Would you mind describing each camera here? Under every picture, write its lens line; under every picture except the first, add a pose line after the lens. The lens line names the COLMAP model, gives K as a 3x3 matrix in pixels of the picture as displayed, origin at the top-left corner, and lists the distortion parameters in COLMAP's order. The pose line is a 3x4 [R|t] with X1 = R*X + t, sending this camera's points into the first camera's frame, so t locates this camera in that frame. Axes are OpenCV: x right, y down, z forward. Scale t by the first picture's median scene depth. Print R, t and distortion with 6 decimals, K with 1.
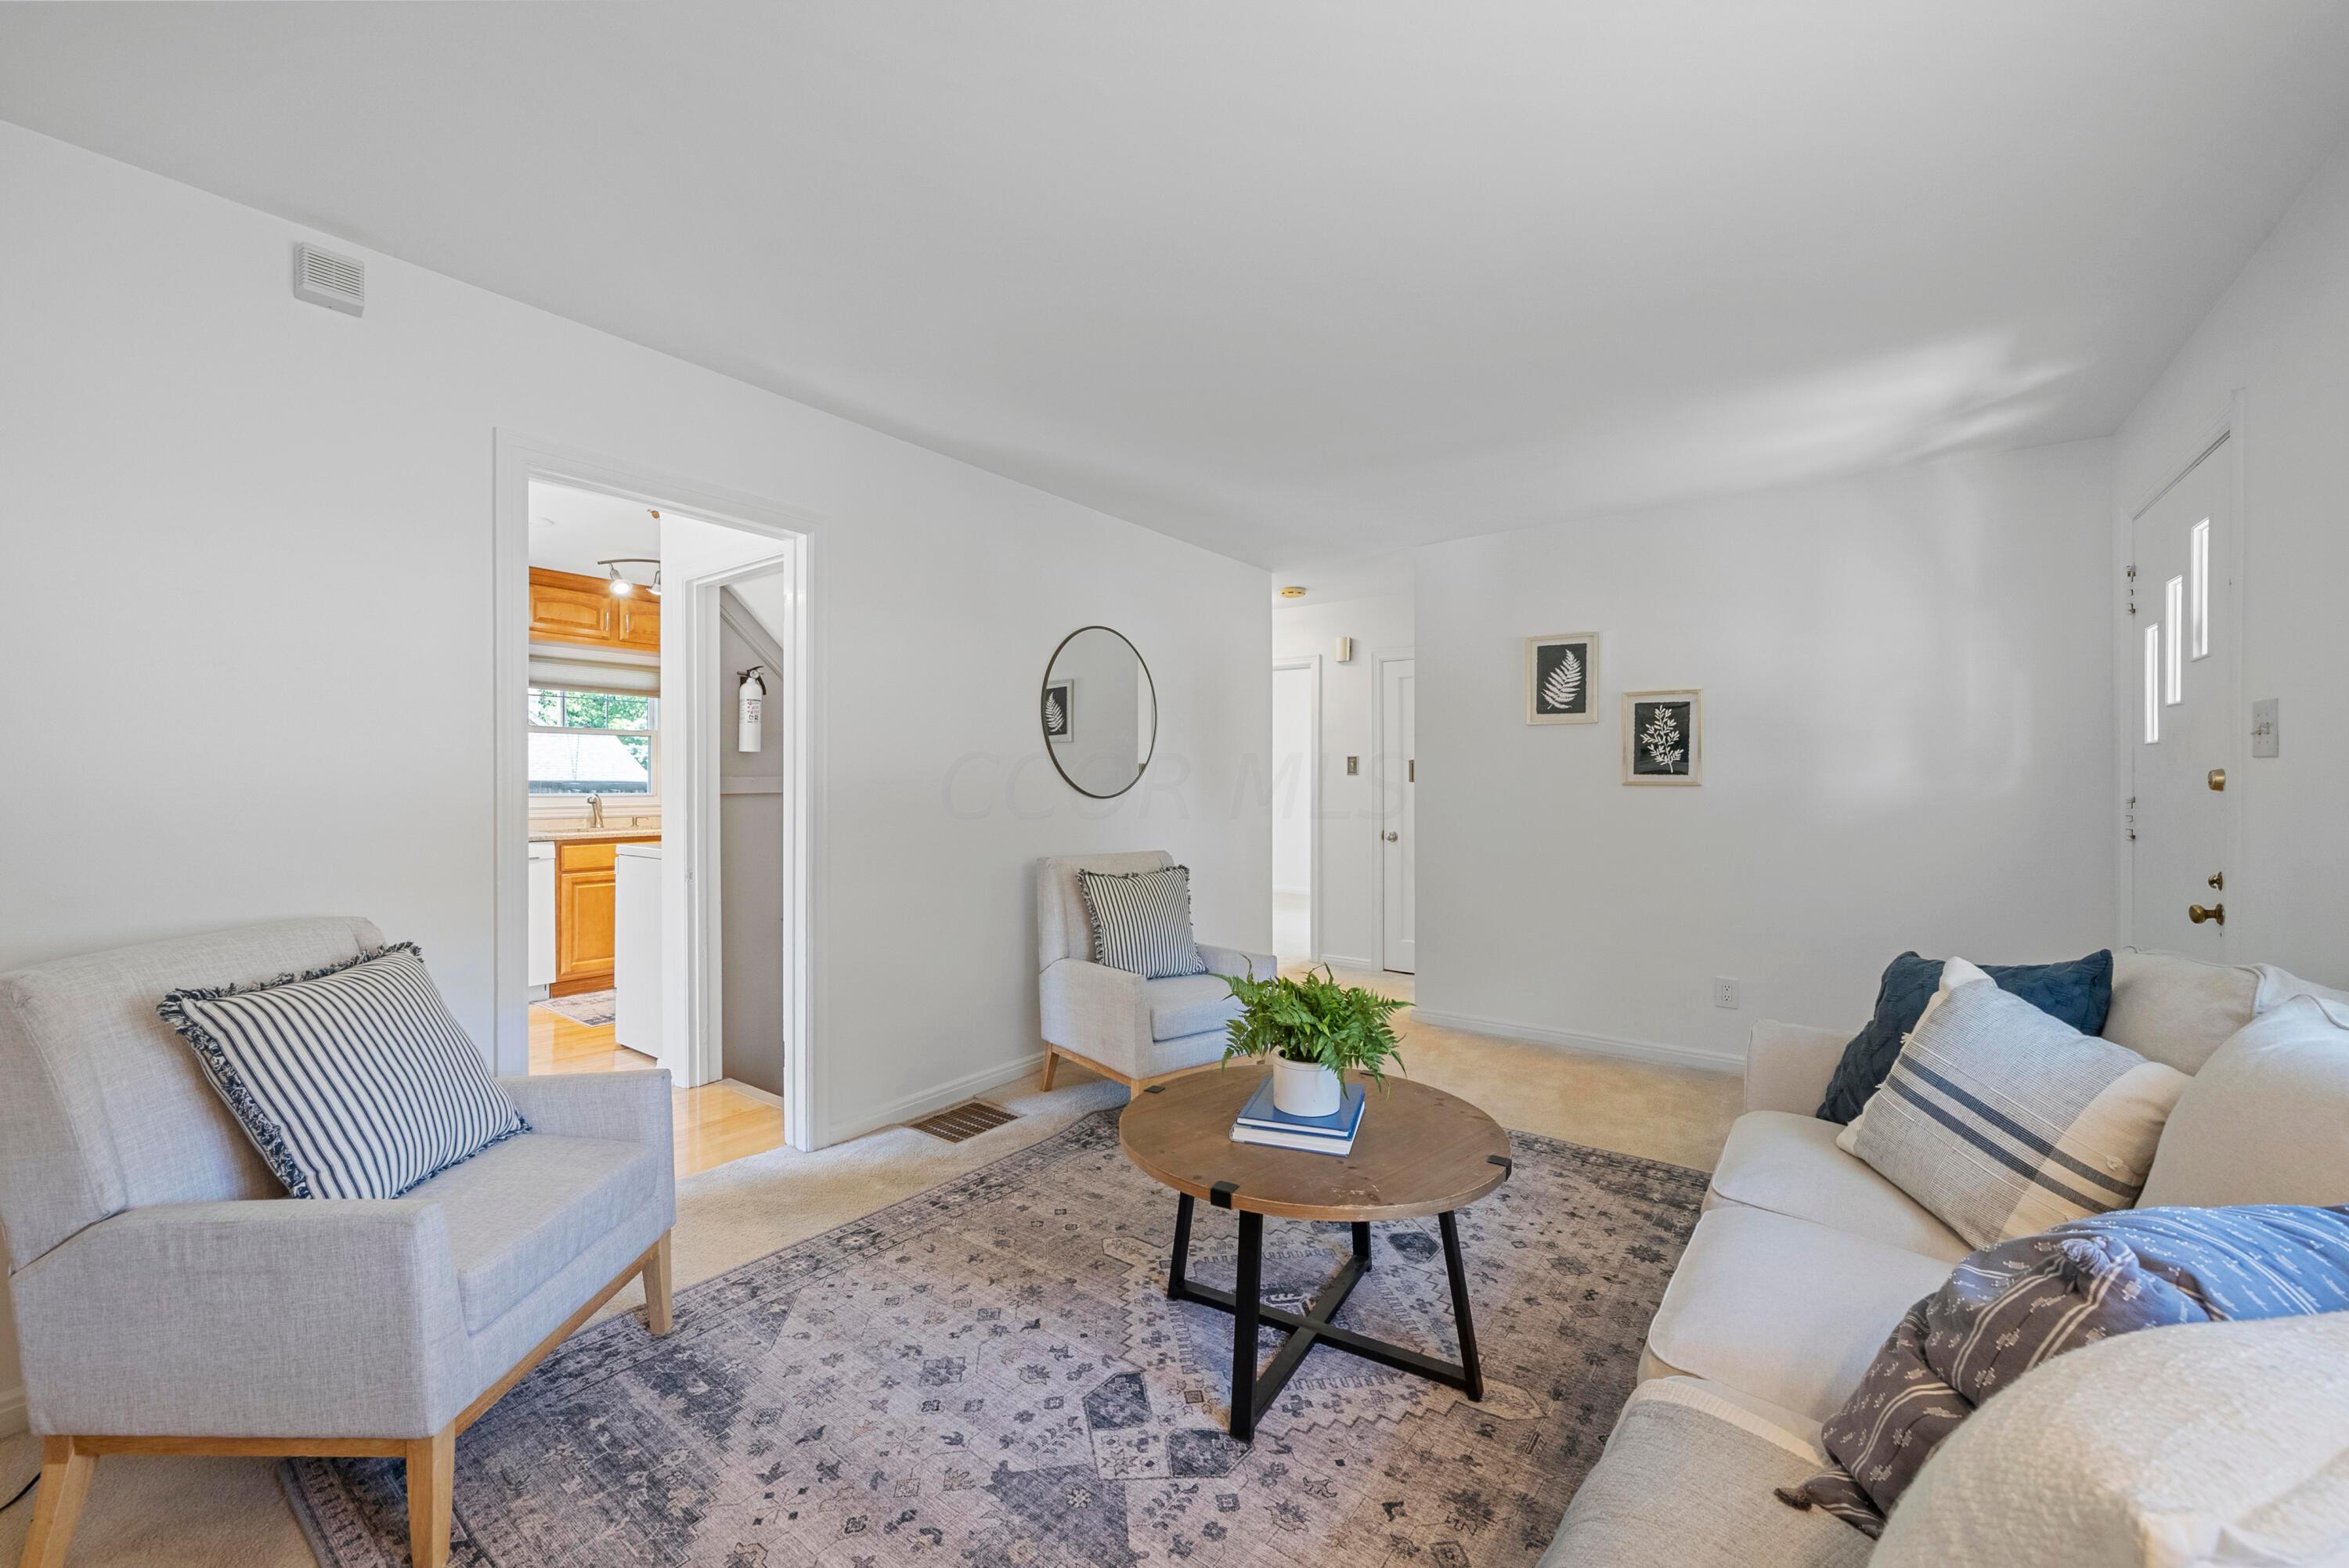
lens RADIAL K [[934.2, 0, 1169.7], [0, 934.2, 777.8], [0, 0, 1]] dist [-0.000618, 0.000062]
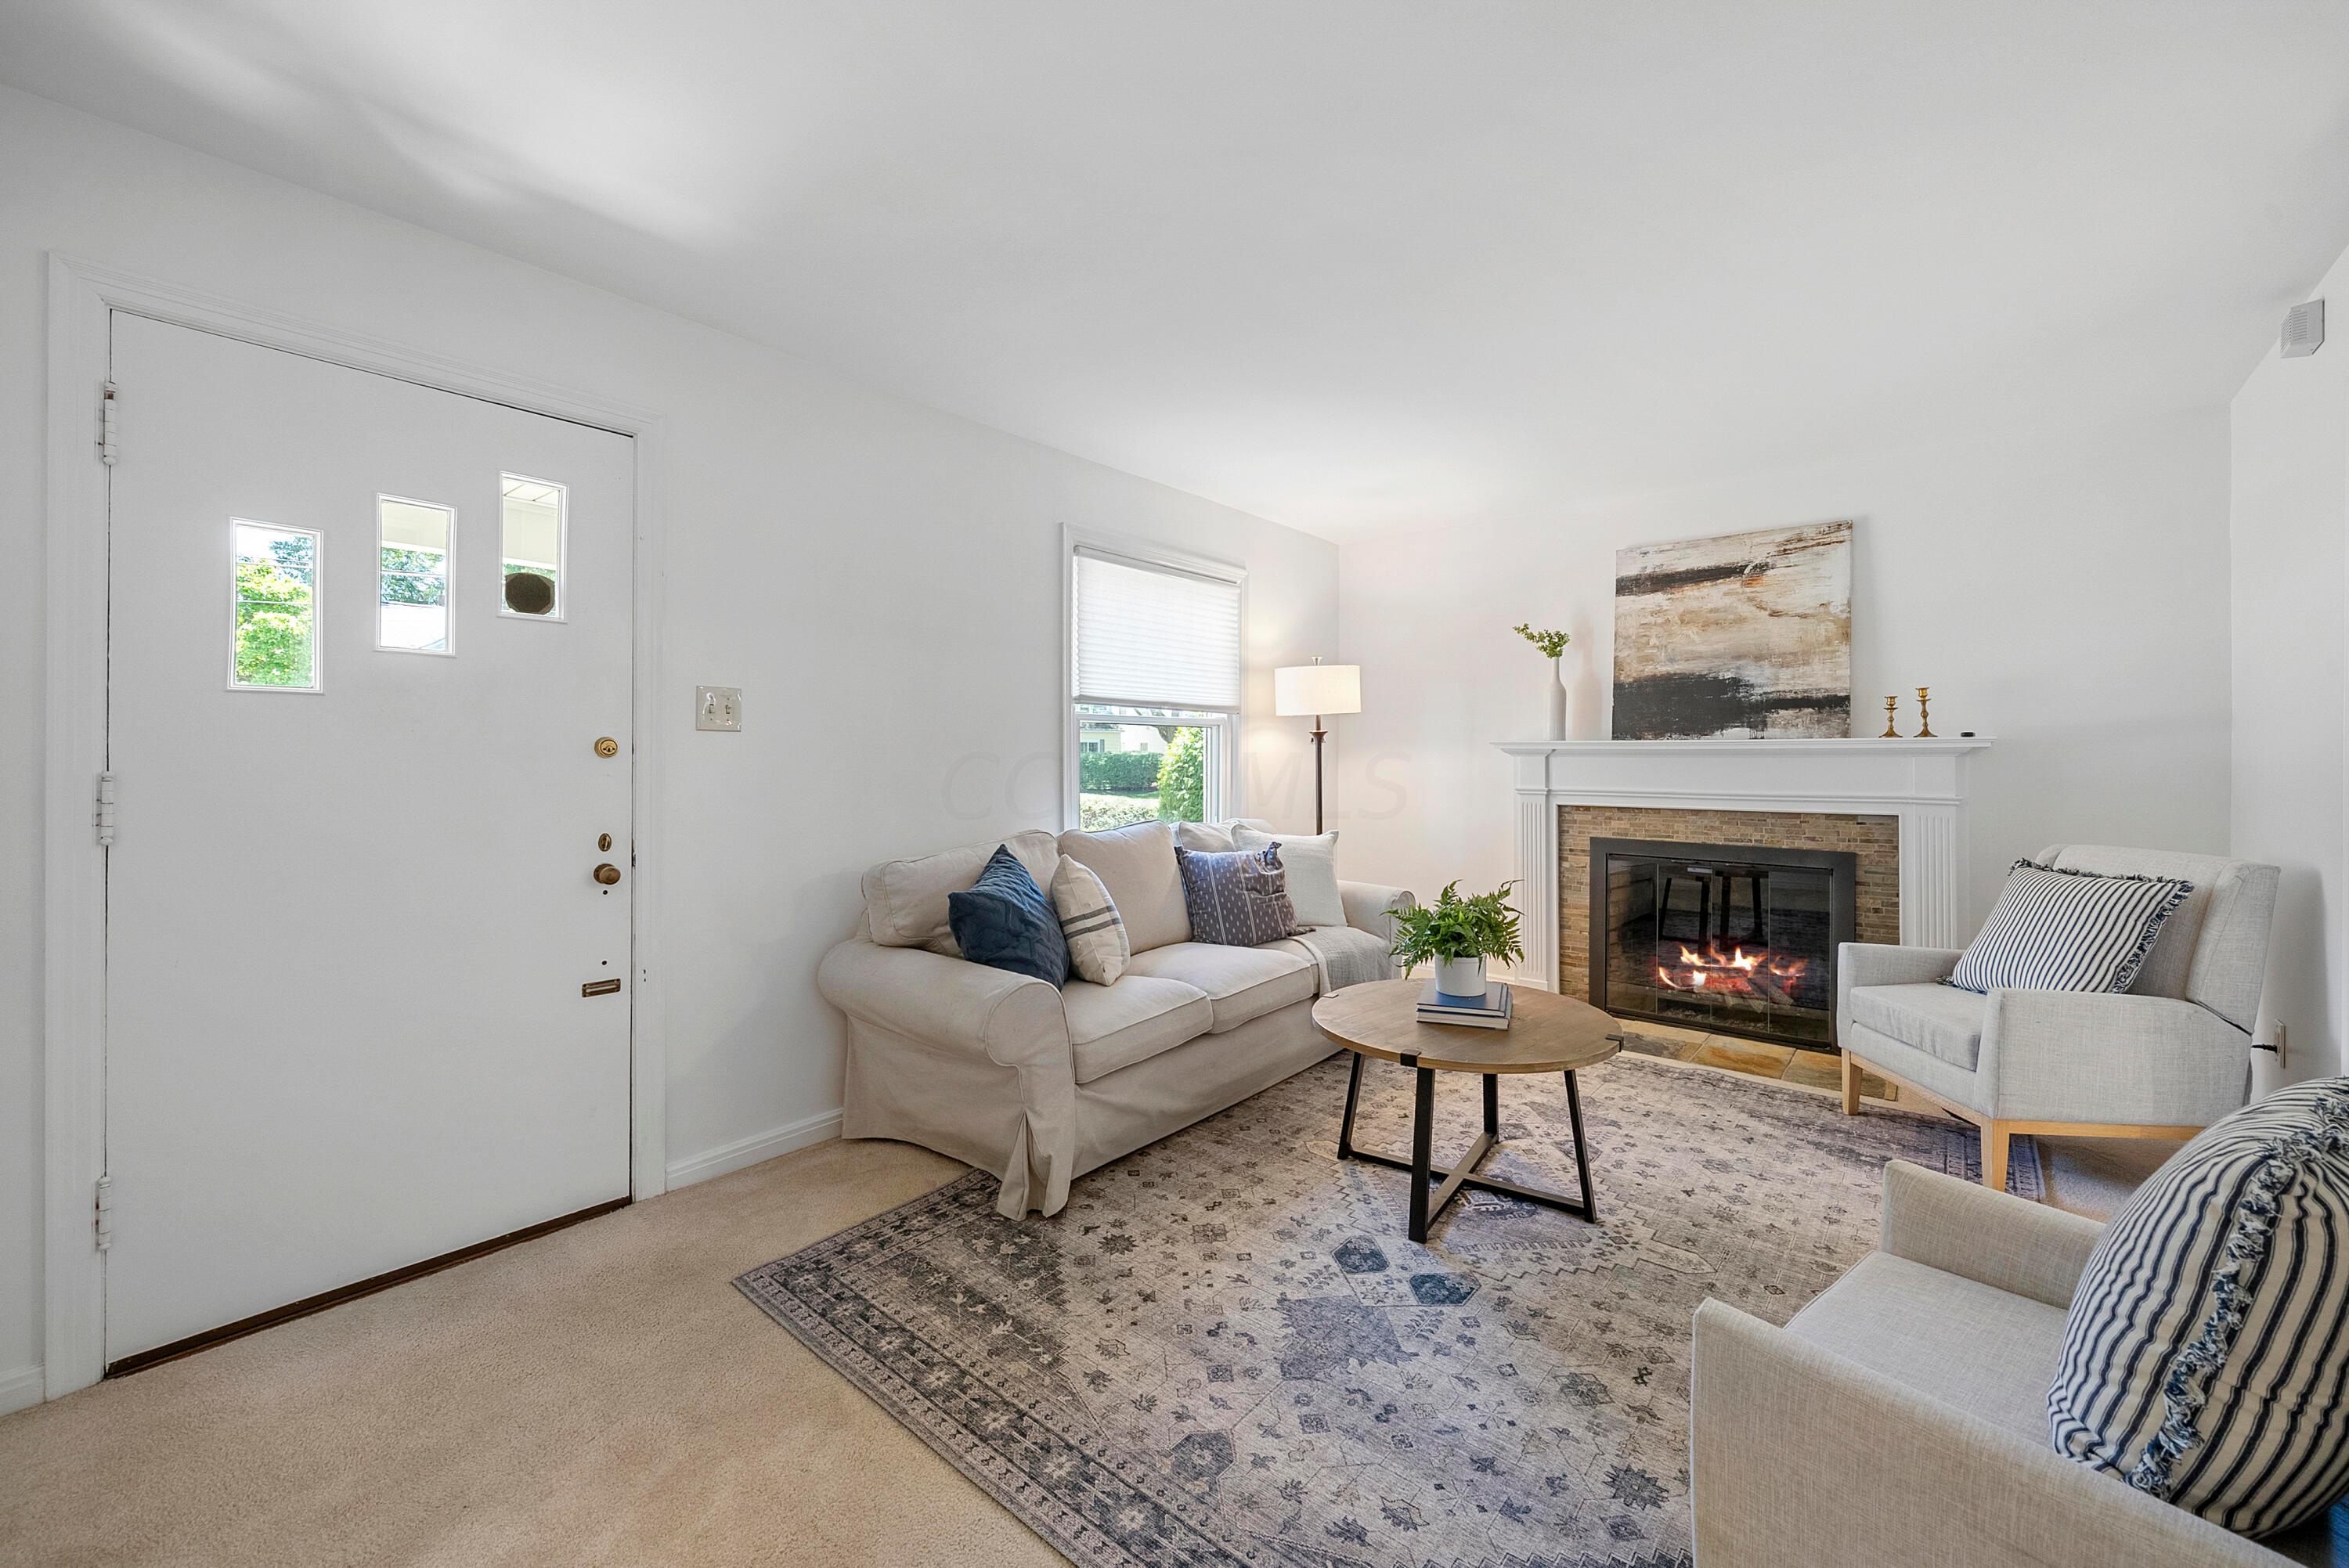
lens RADIAL K [[934.2, 0, 1169.7], [0, 934.2, 777.8], [0, 0, 1]] dist [-0.000618, 0.000062]
pose [[-0.998103, -0.004015, 0.061428, 0.456317], [-0.002772, 0.999790, 0.020308, 0.013514], [-0.061496, 0.020099, -0.997905, 2.219400]]
